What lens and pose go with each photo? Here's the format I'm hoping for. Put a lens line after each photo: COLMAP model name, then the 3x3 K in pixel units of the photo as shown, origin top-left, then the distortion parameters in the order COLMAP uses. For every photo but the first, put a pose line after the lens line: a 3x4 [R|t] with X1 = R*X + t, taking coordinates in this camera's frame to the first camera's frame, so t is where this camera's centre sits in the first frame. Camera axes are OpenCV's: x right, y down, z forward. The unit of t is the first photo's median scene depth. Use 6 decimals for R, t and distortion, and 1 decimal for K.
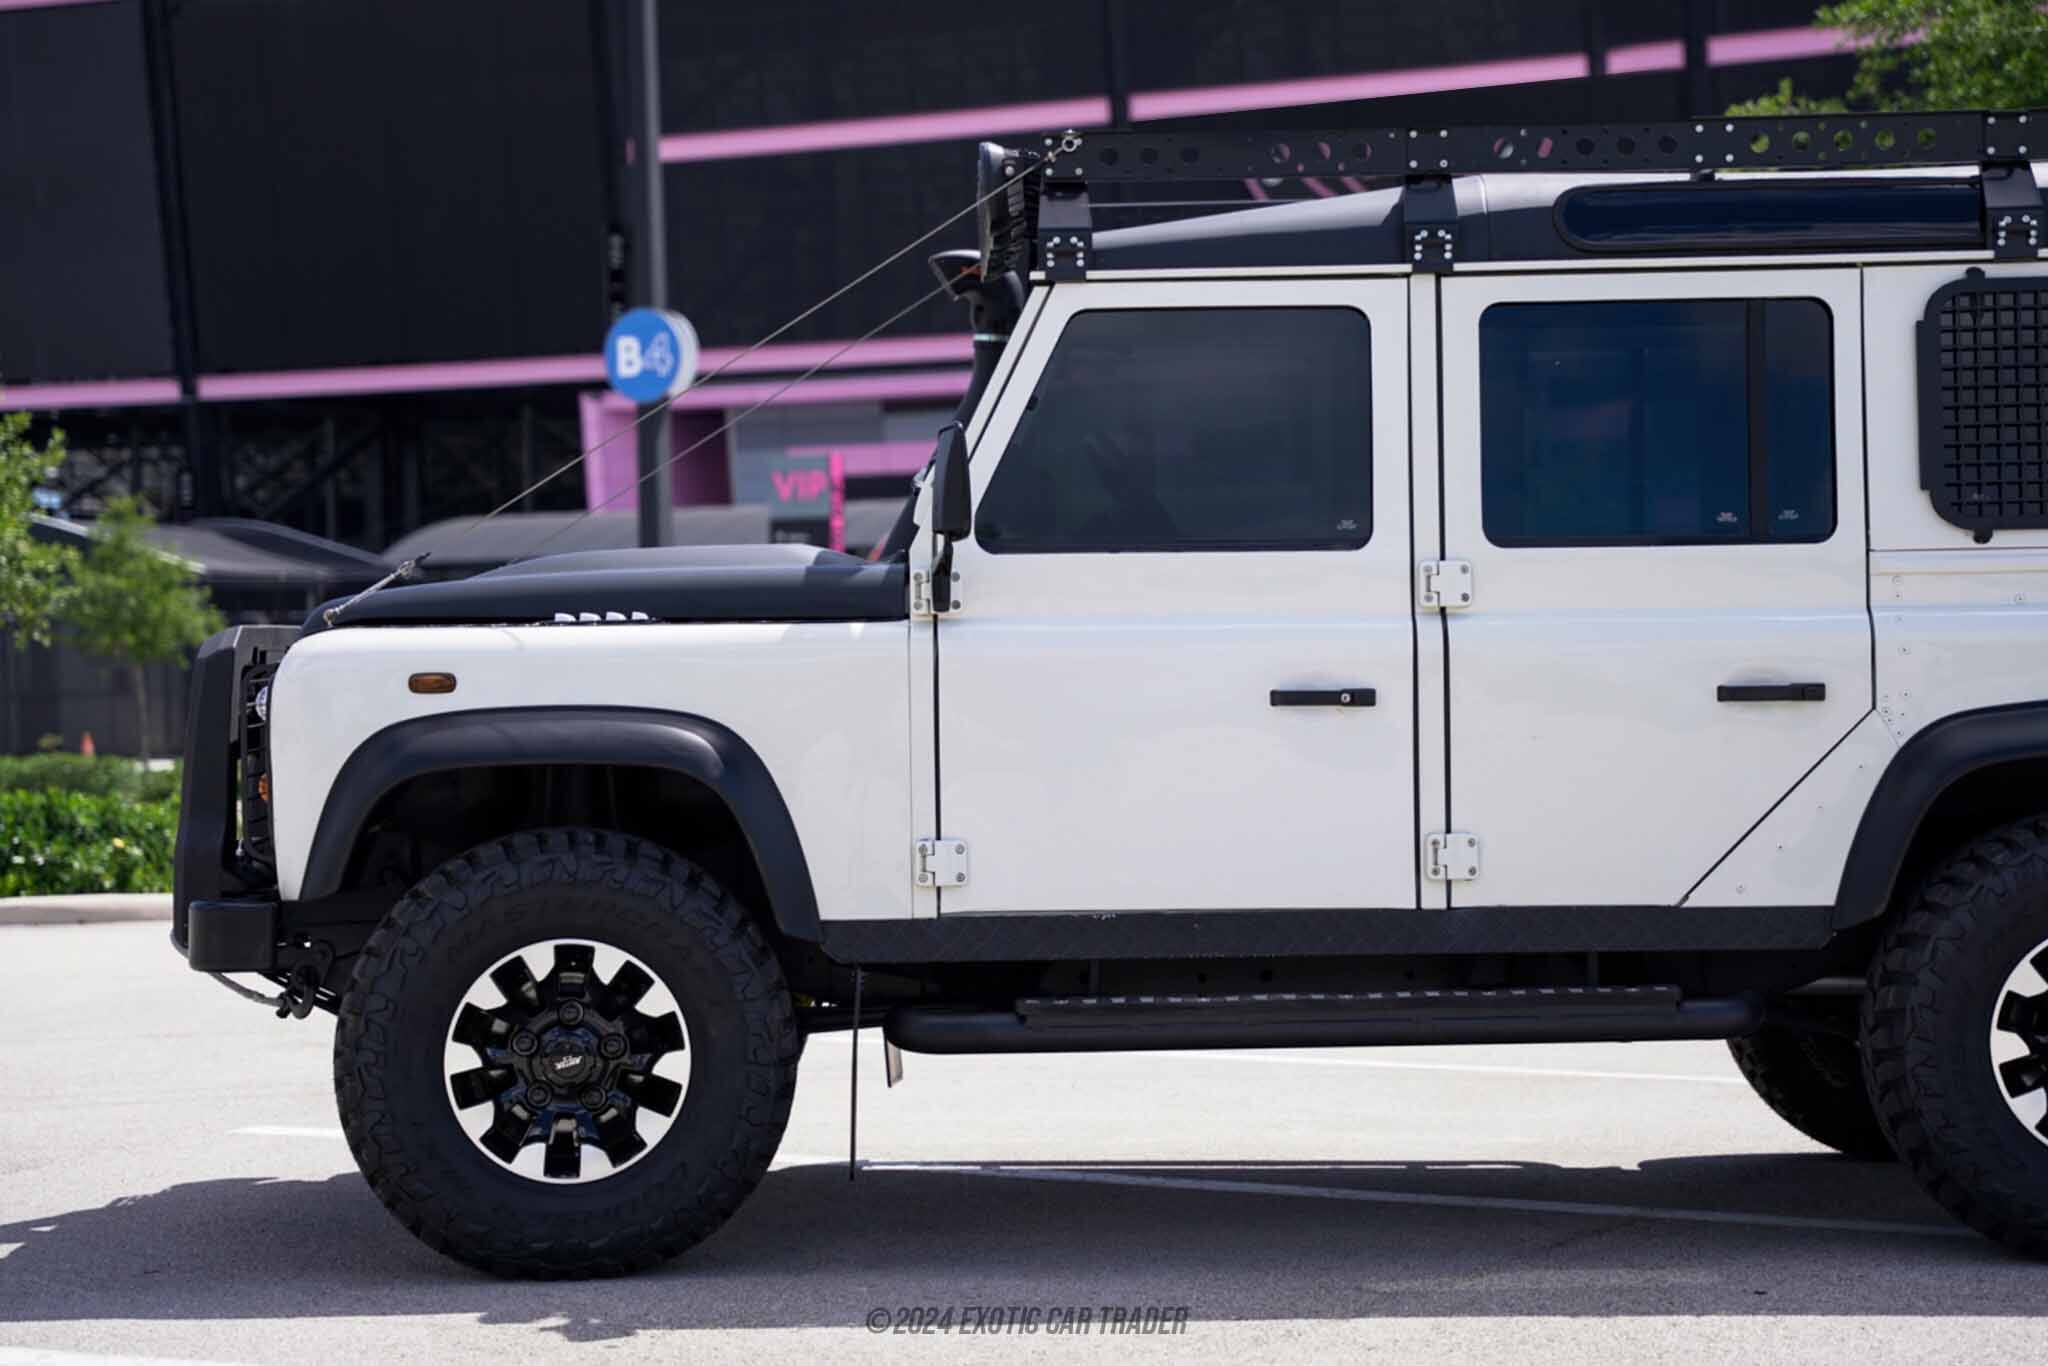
lens RADIAL K [[3761.7, 0, 1068.0], [0, 3761.7, 680.8], [0, 0, 1]] dist [0.212416, 0.210012]
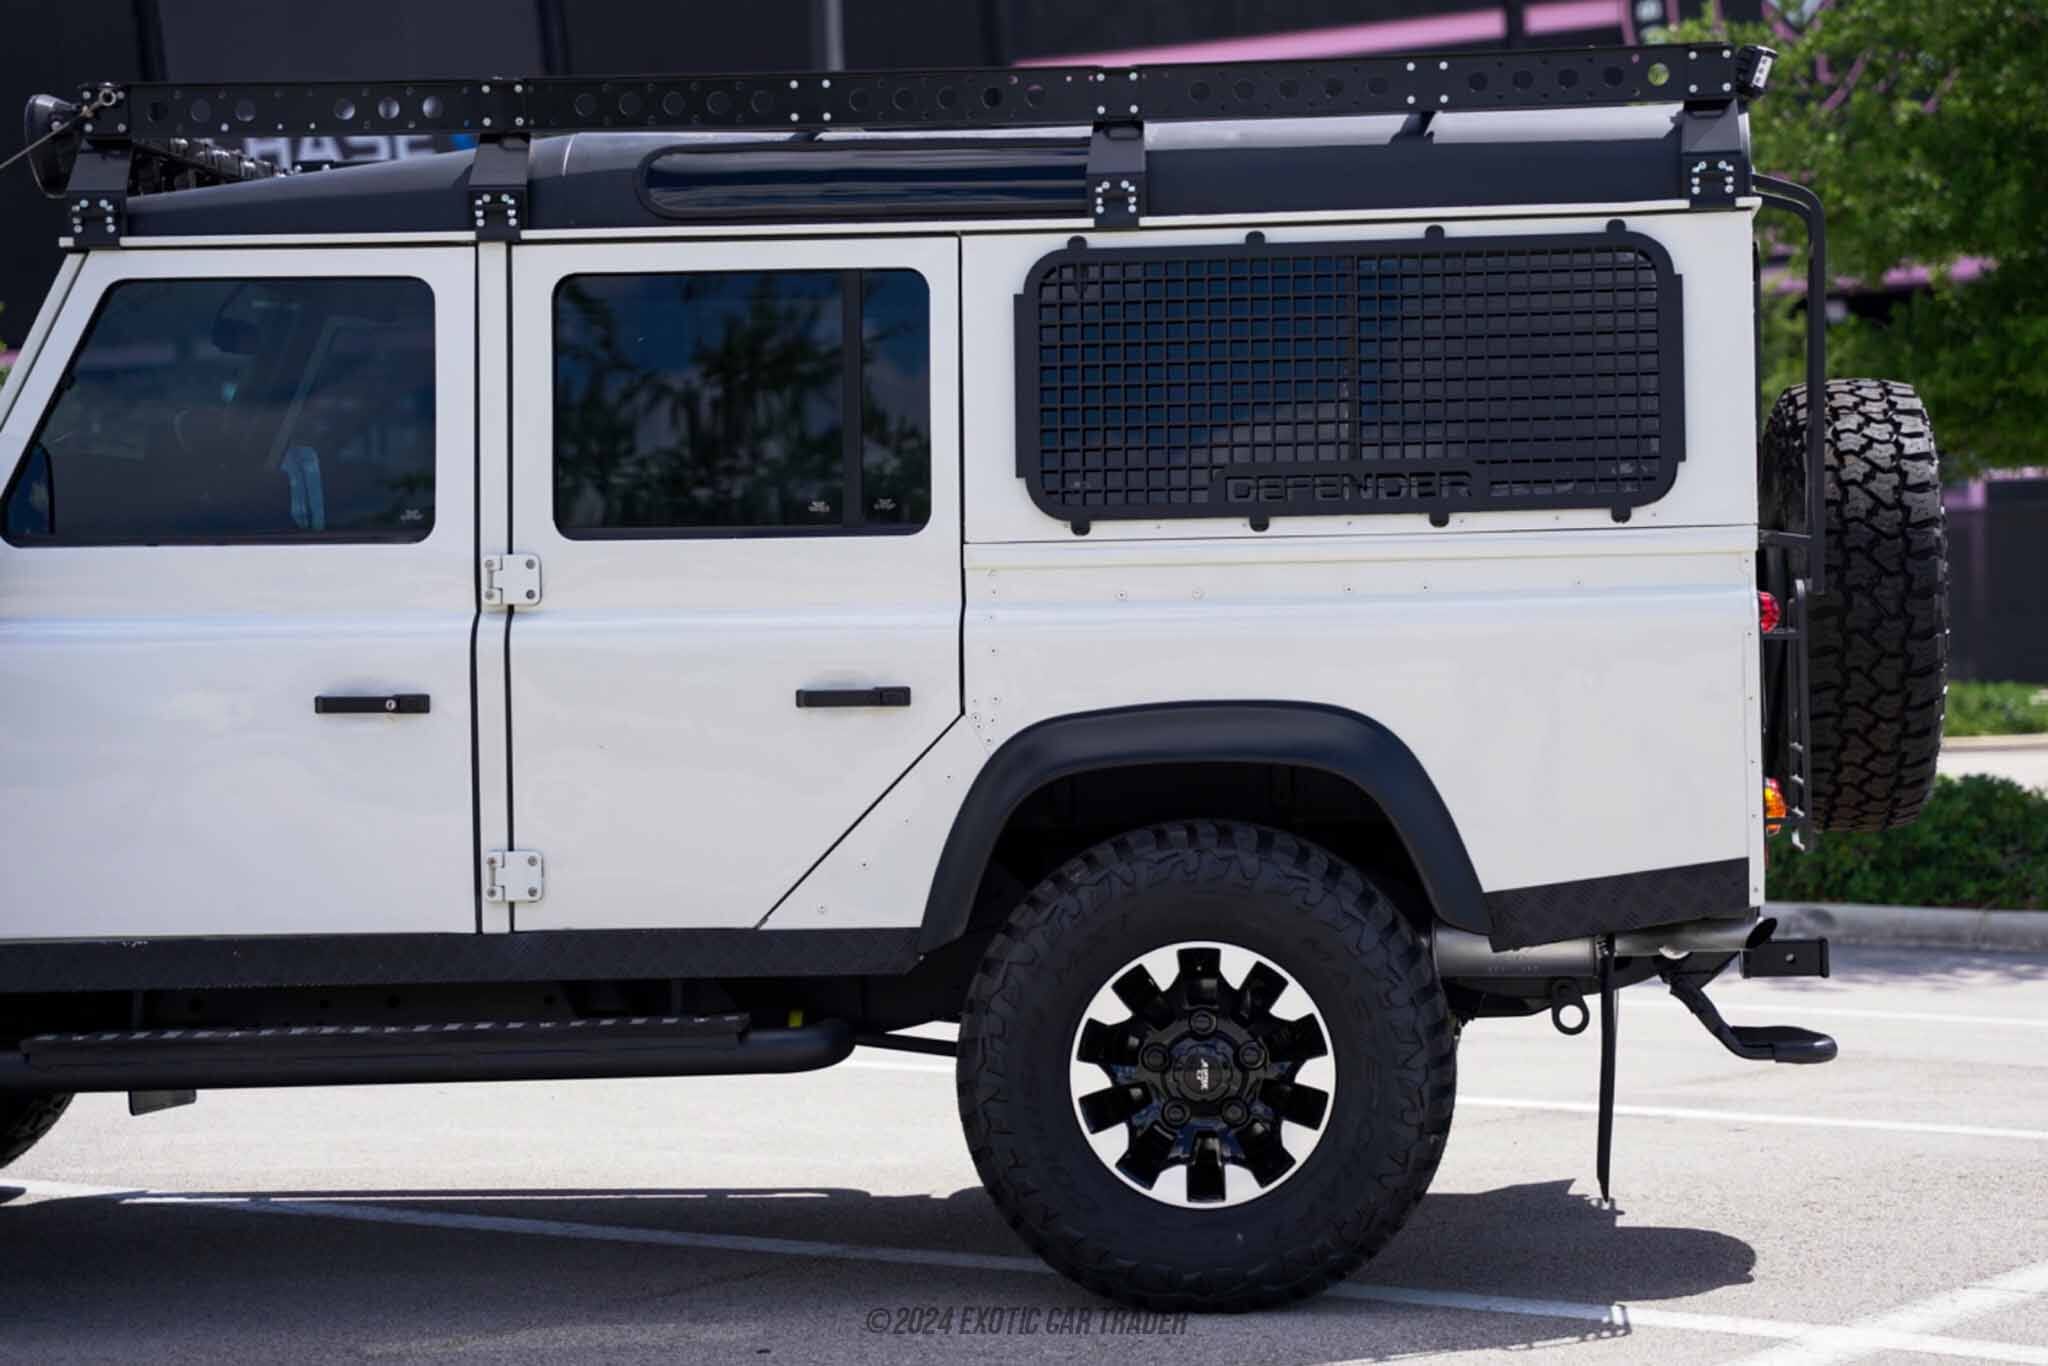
lens RADIAL K [[3761.7, 0, 1068.0], [0, 3761.7, 680.8], [0, 0, 1]] dist [0.212416, 0.210012]
pose [[0.998520, -0.002842, -0.054317, 0.285212], [0.003658, 0.999882, 0.014937, -0.014286], [0.054268, -0.015114, 0.998412, 0.085511]]
